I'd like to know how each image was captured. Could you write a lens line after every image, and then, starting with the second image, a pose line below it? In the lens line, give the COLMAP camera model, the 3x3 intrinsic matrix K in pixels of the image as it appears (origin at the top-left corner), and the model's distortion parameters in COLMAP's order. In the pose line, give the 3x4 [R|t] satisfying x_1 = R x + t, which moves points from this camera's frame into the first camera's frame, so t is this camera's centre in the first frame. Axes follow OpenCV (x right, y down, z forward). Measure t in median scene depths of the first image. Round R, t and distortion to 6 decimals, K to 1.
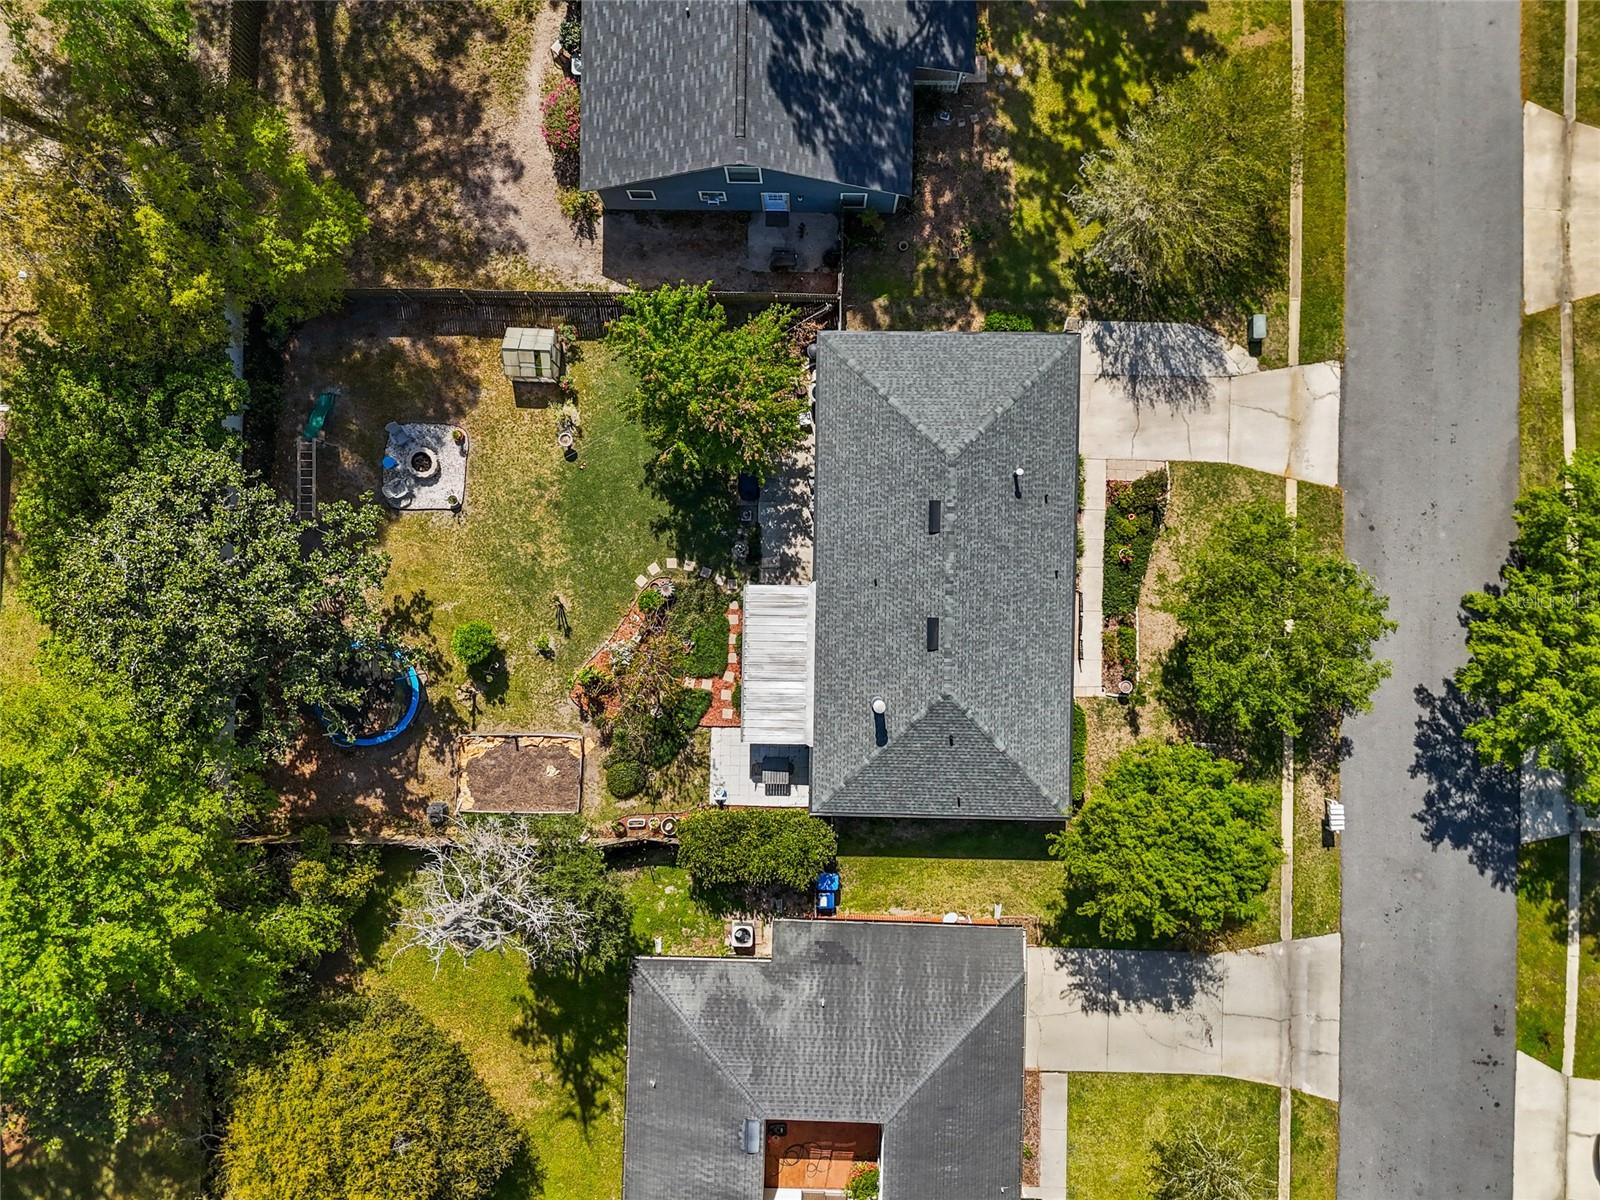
lens RADIAL K [[1141.1, 0, 809.1], [0, 1141.1, 607.2], [0, 0, 1]] dist [0.001326, 0.000136]
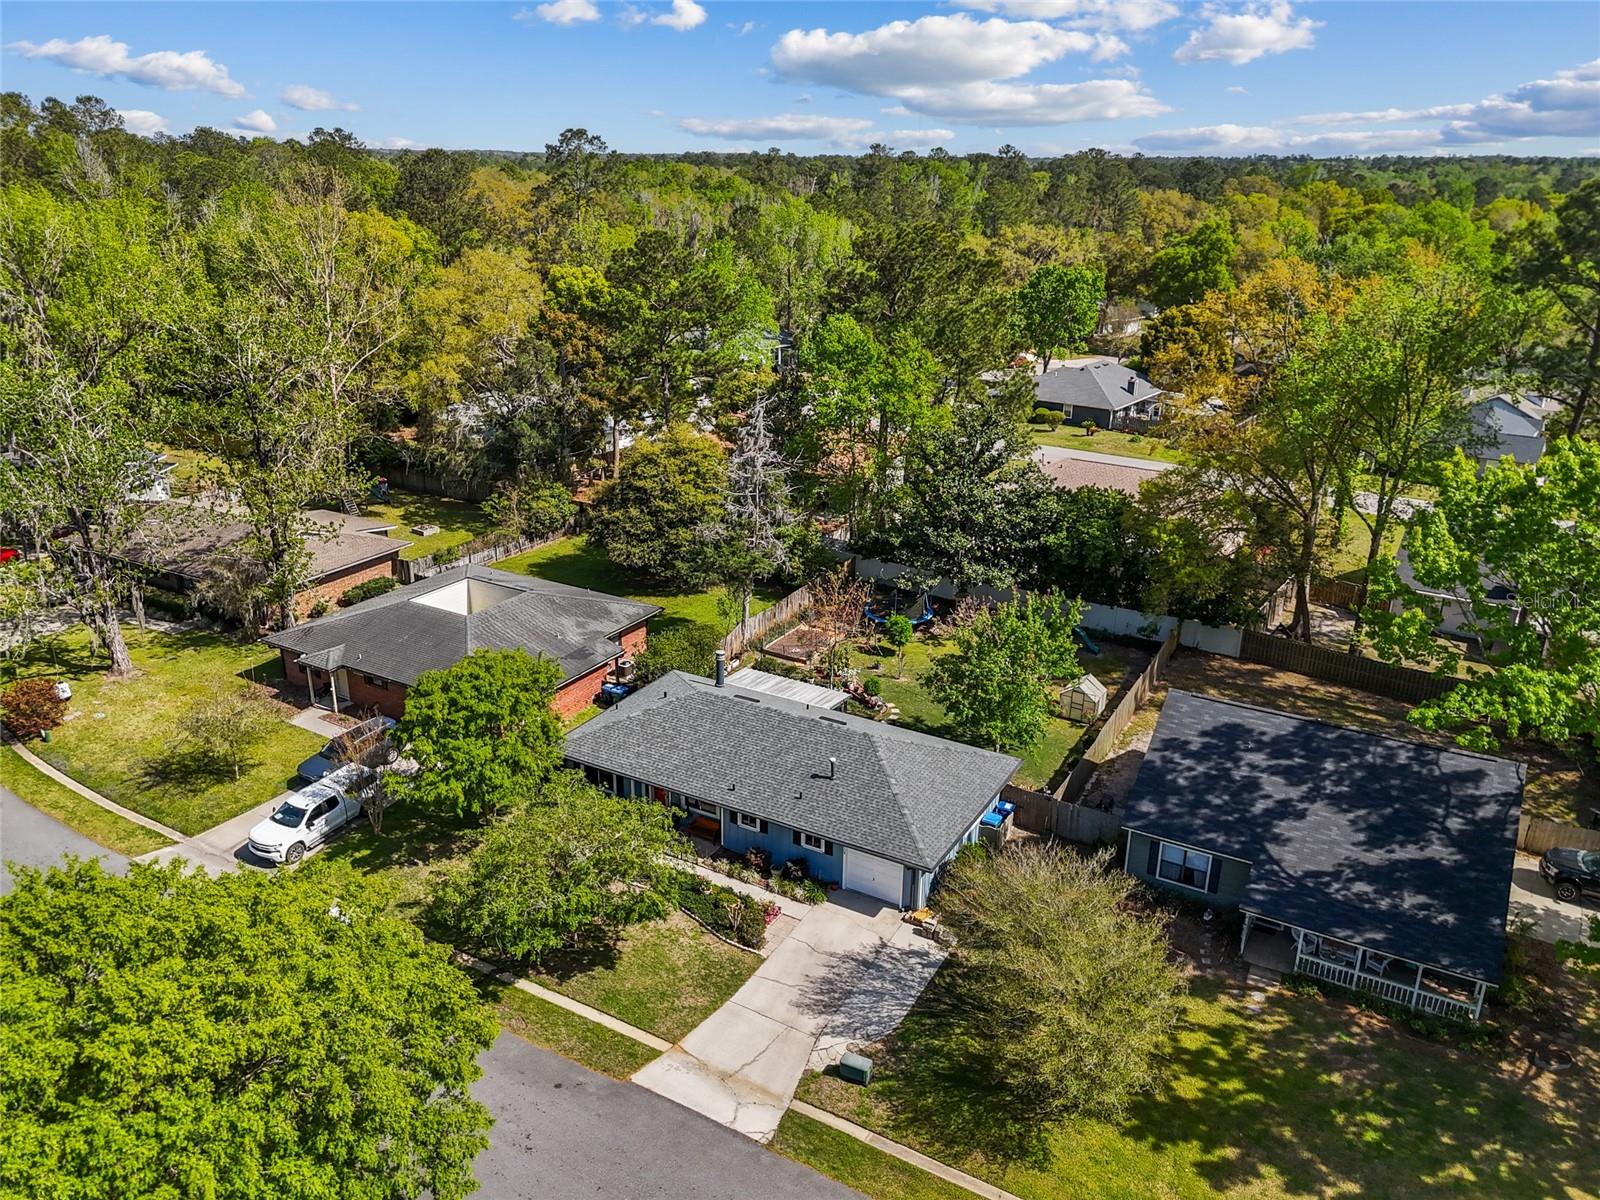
lens RADIAL K [[1141.1, 0, 809.1], [0, 1141.1, 607.2], [0, 0, 1]] dist [0.001326, 0.000136]
pose [[-0.473034, 0.343966, -0.811127, 0.932035], [-0.880406, -0.219583, 0.420320, -0.474827], [-0.033534, 0.912946, 0.406700, 0.385022]]
